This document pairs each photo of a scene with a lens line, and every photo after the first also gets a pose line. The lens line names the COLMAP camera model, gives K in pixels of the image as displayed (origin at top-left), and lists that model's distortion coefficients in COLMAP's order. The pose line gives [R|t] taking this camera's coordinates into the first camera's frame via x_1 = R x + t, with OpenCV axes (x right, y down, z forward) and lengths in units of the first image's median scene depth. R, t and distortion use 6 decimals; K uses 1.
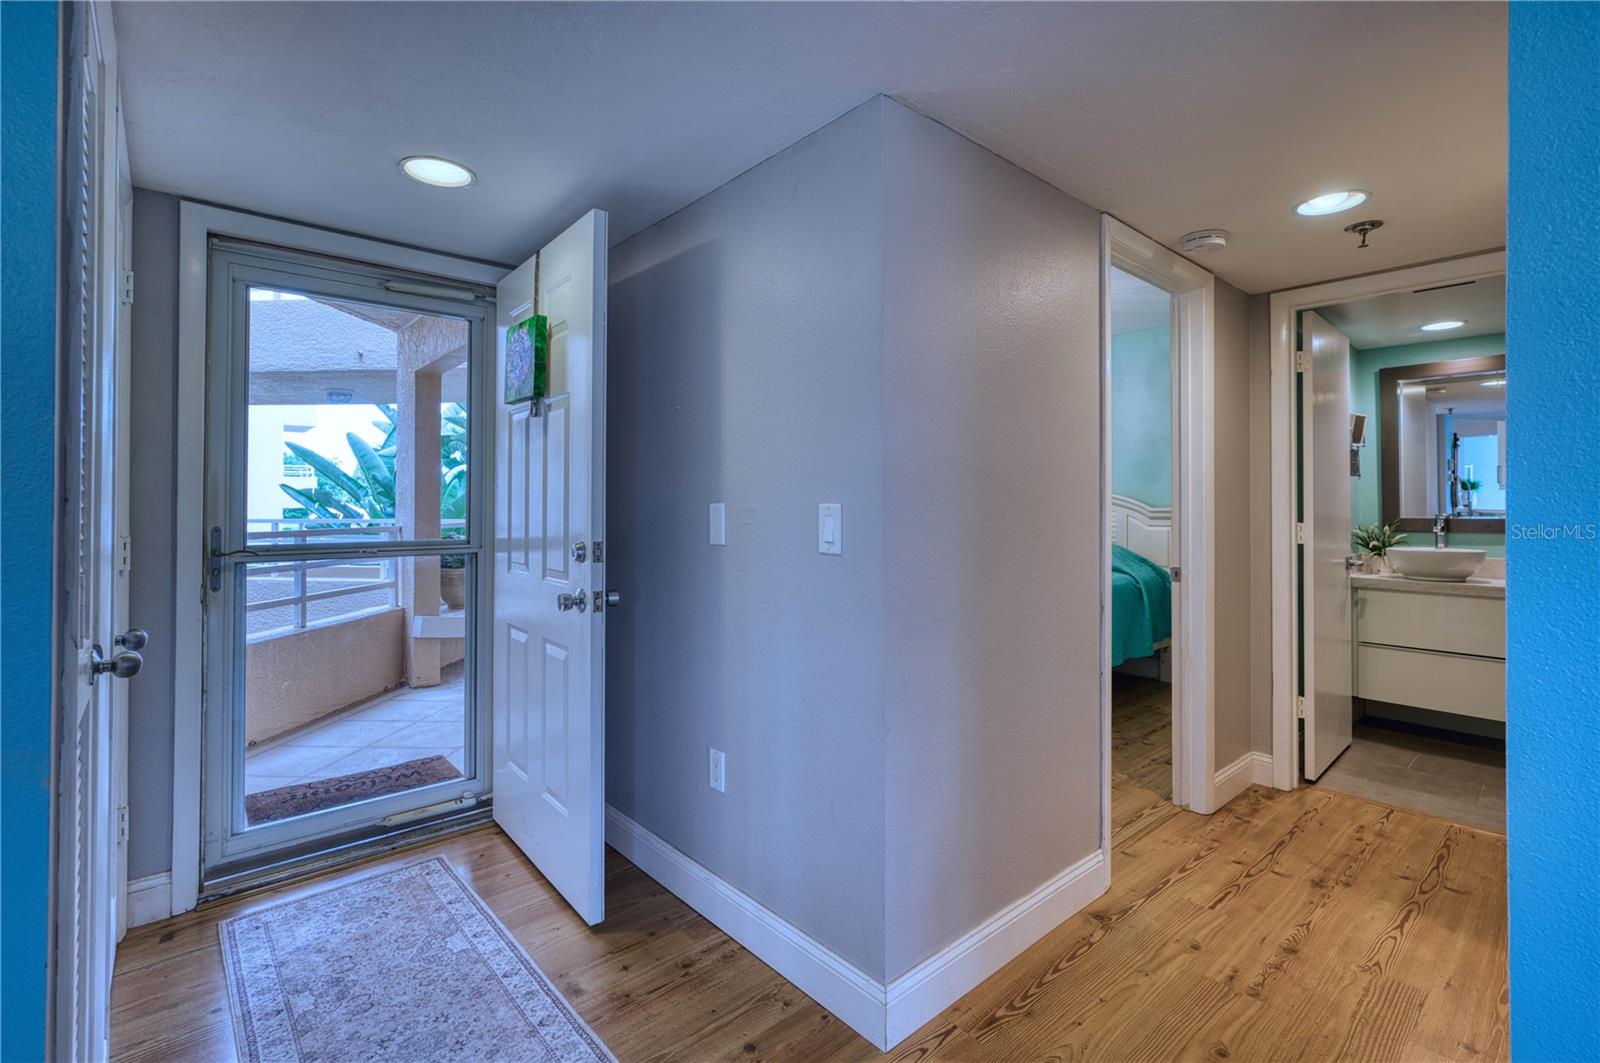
lens RADIAL K [[728.6, 0, 795.4], [0, 728.6, 501.2], [0, 0, 1]] dist [0.003394, -0.000021]
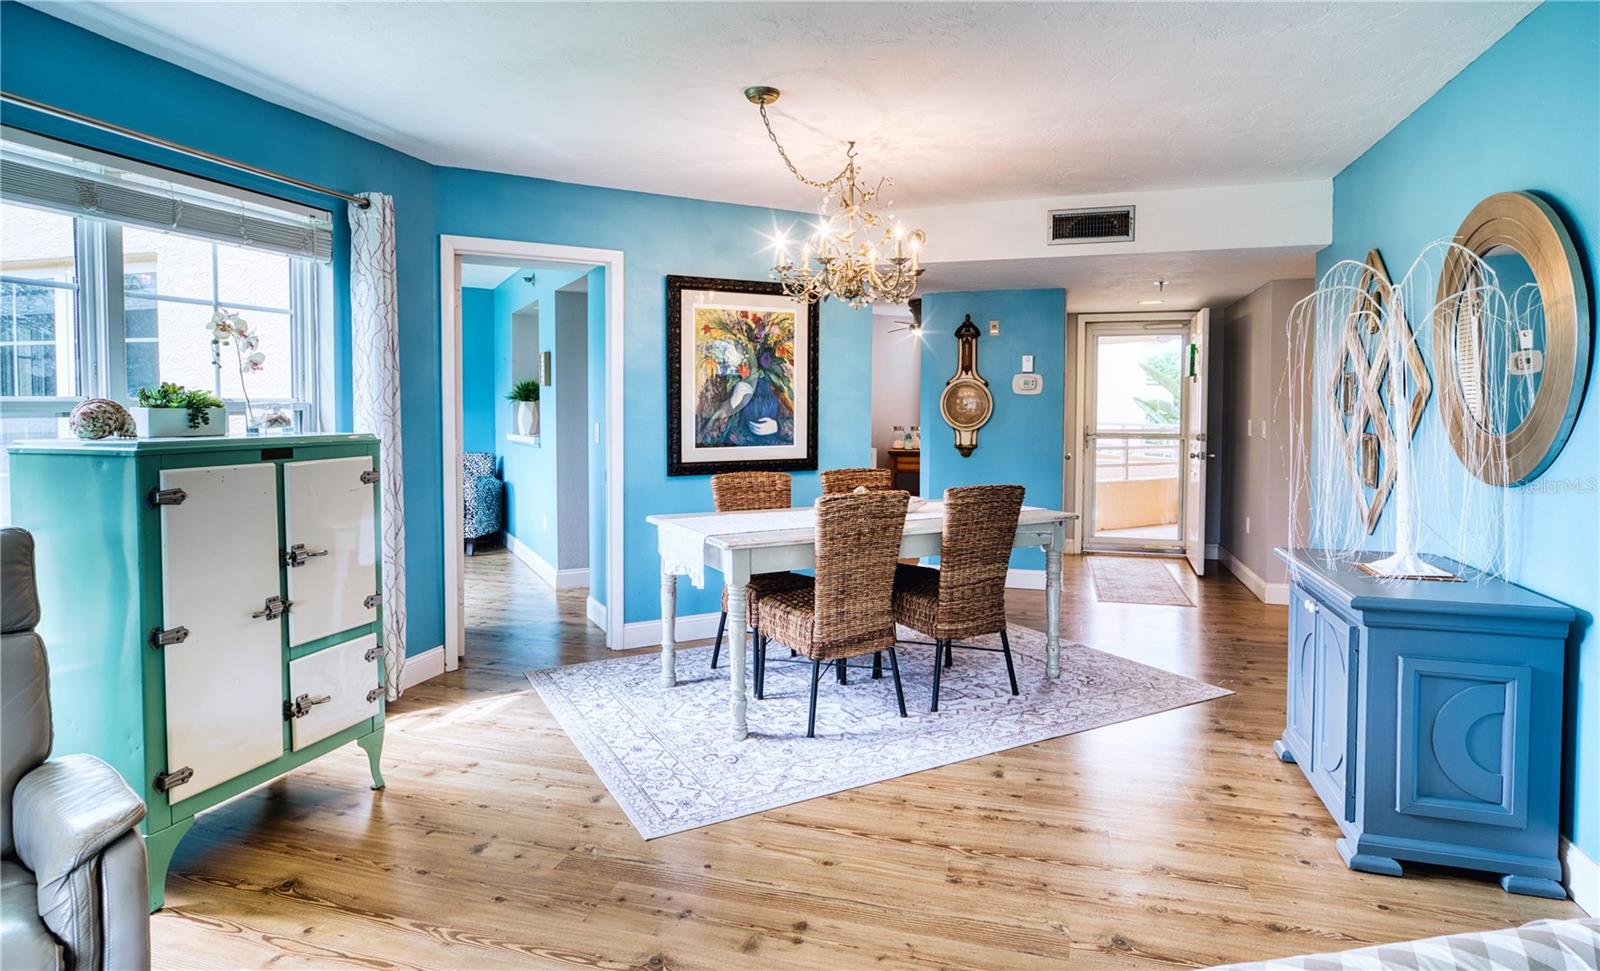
lens RADIAL K [[866.9, 0, 795.2], [0, 866.9, 430.0], [0, 0, 1]] dist [-0.000244, 0.000037]
pose [[0.530093, 0.024550, -0.847584, 1.422450], [0.002105, 0.999540, 0.030268, -0.048752], [0.847937, -0.017829, 0.529797, -1.700630]]
